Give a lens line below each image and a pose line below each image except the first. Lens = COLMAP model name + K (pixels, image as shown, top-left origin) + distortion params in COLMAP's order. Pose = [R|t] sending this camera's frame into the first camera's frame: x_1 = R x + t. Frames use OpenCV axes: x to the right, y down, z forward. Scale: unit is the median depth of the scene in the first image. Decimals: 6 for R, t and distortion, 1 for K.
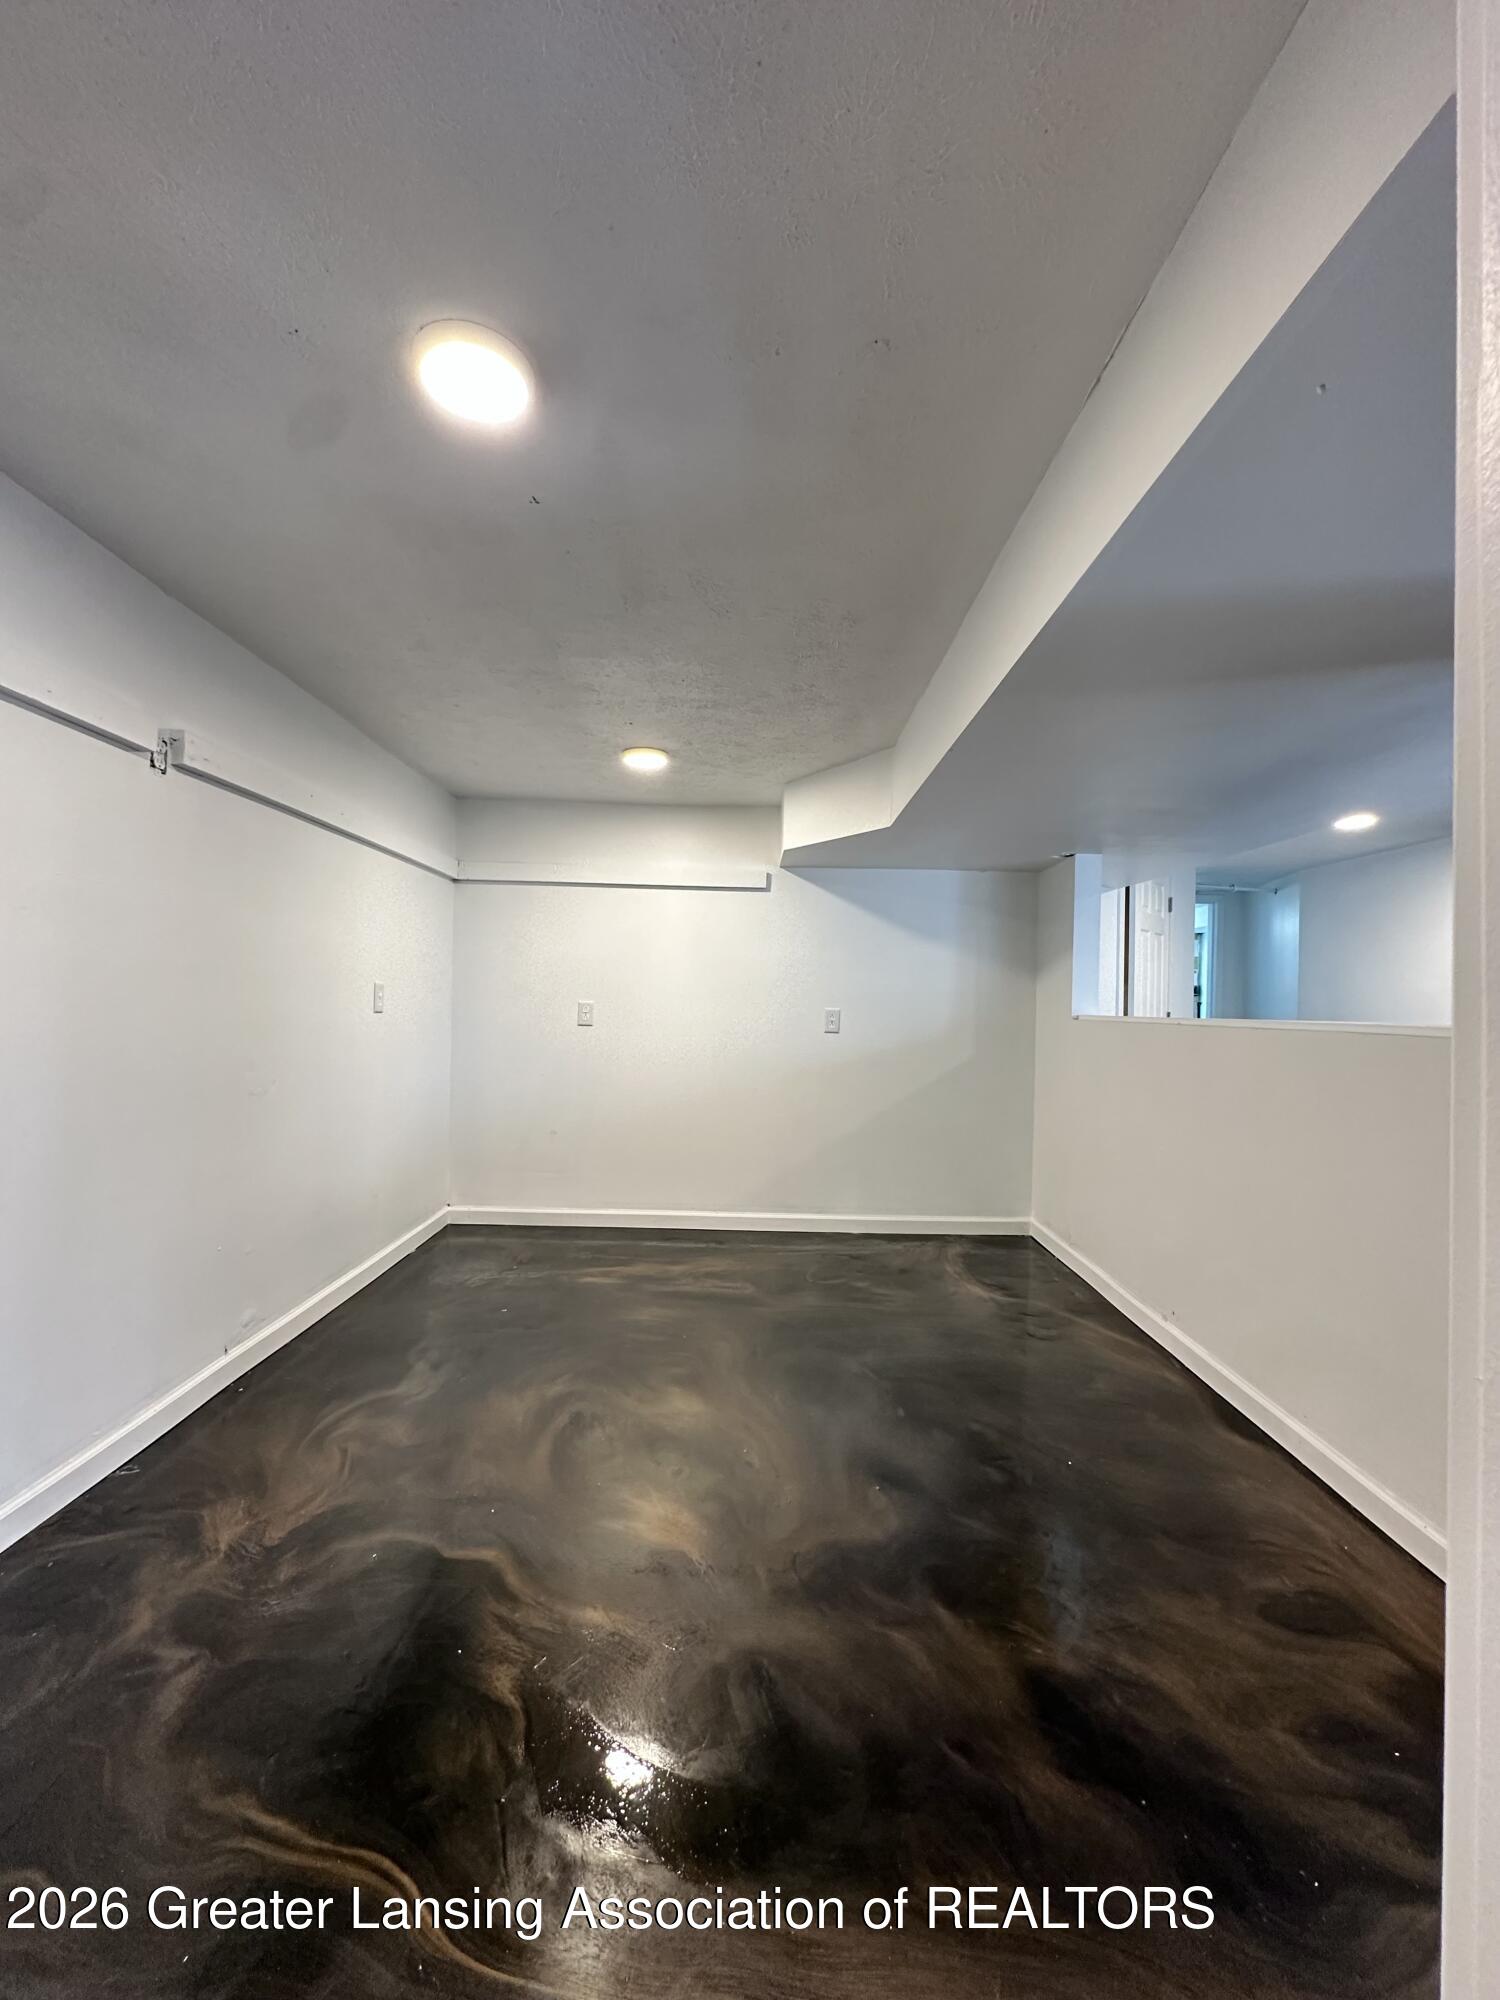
lens RADIAL K [[803.7, 0, 754.5], [0, 803.7, 1000.7], [0, 0, 1]] dist [0.002757, 0.000022]
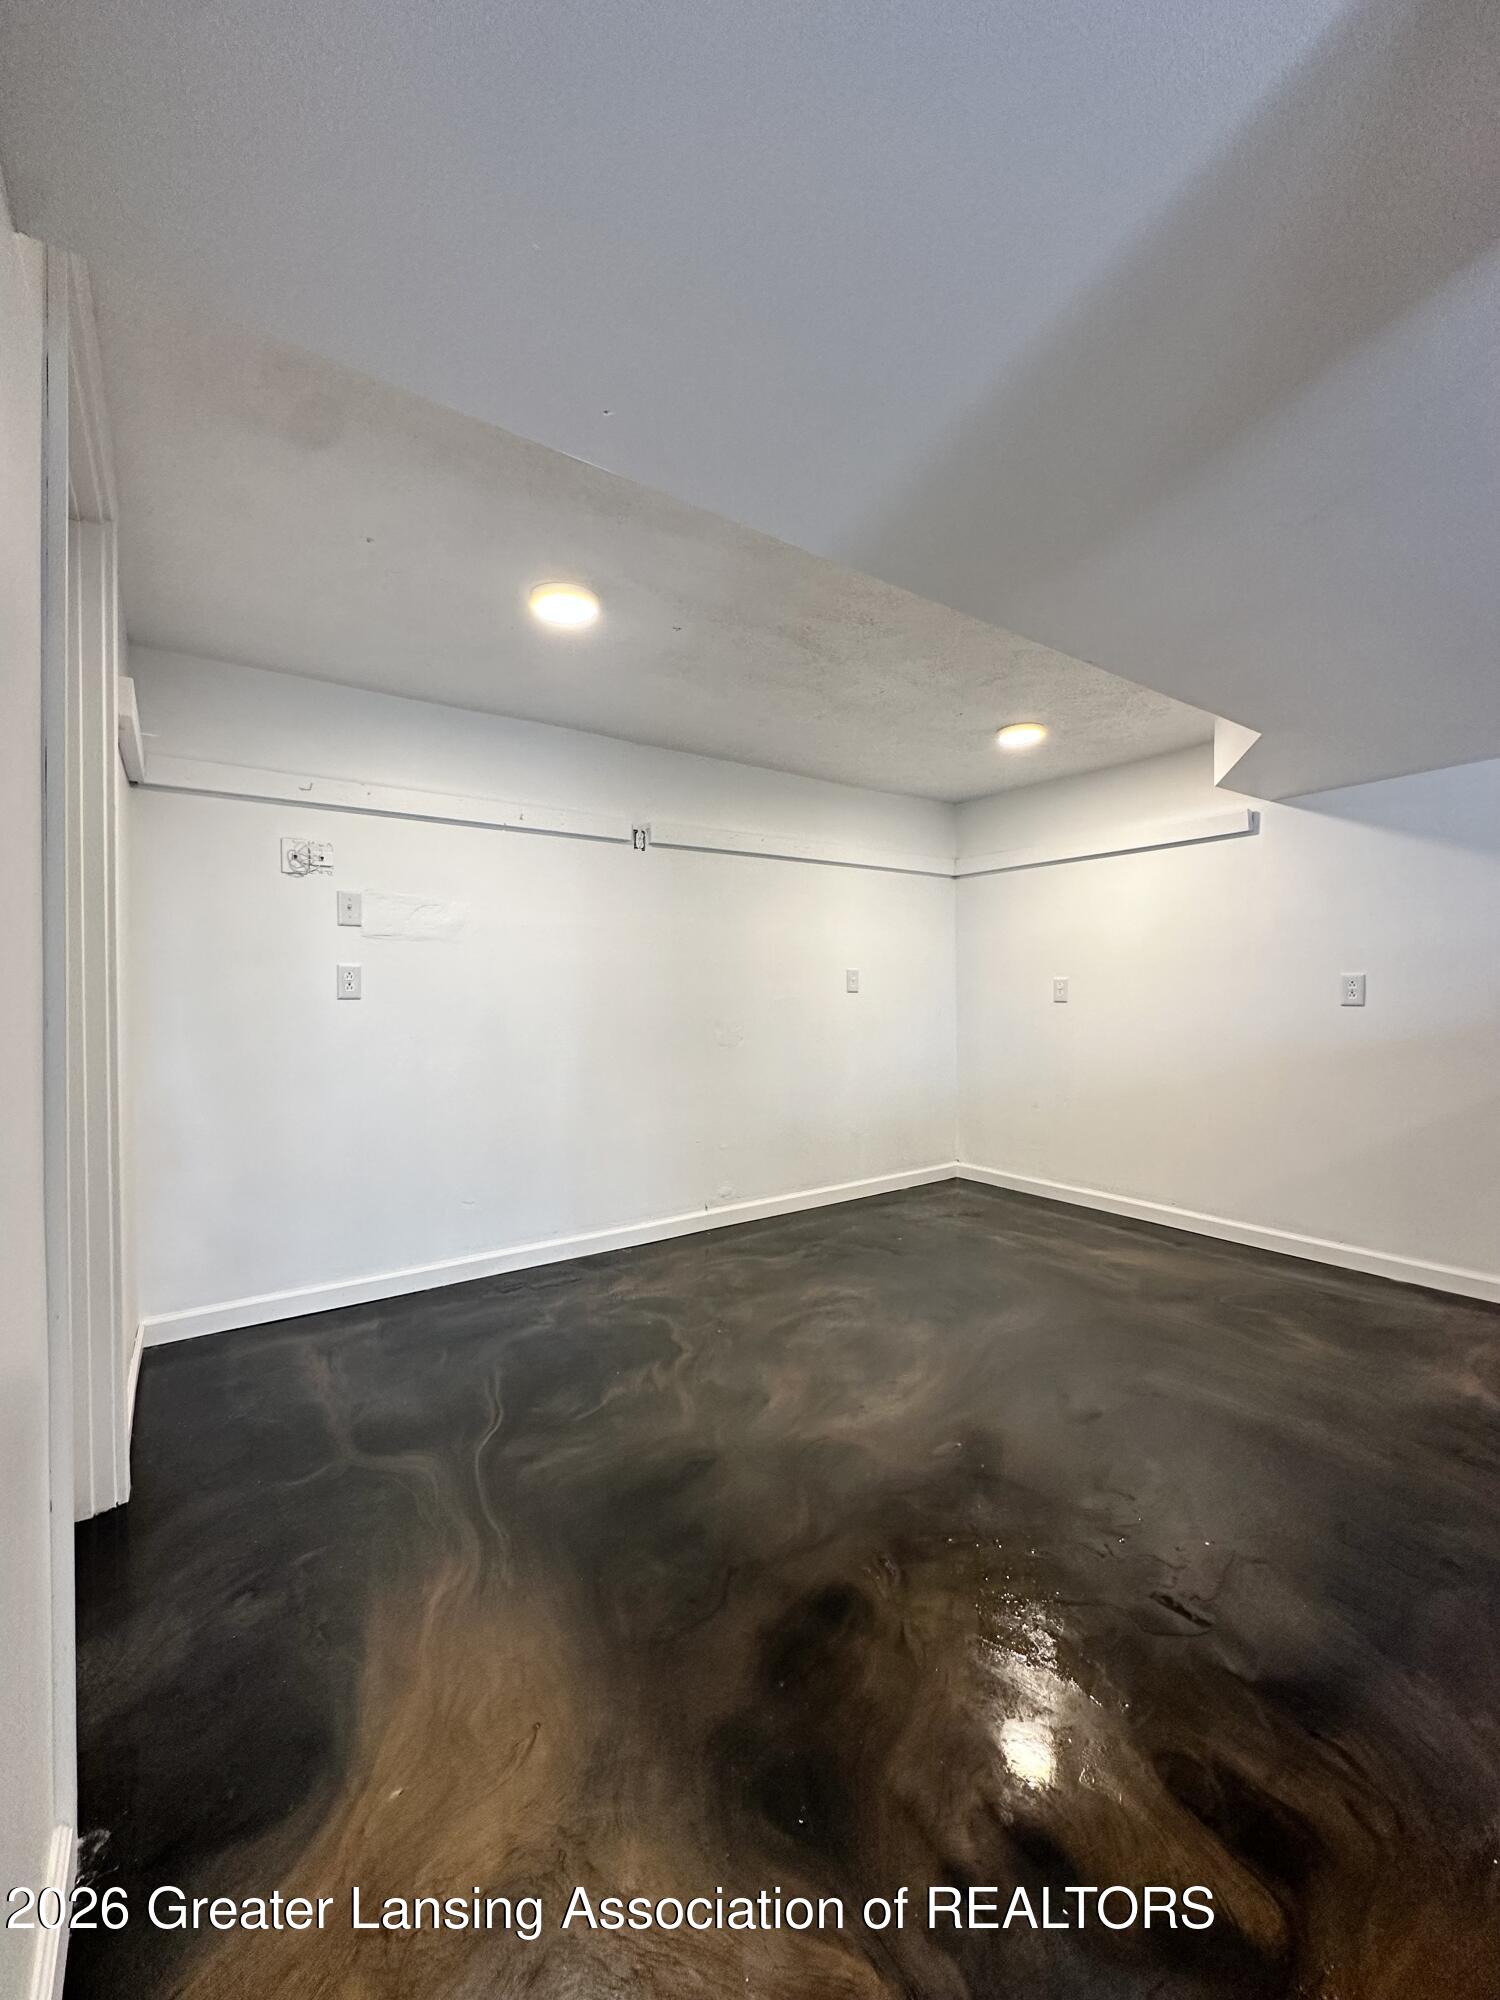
lens RADIAL K [[803.7, 0, 751.1], [0, 803.7, 997.3], [0, 0, 1]] dist [0.002757, 0.000022]
pose [[0.569327, -0.022963, -0.821790, 0.487834], [0.024659, 0.999637, -0.010849, 0.032655], [0.821741, -0.014088, 0.569687, 0.133459]]
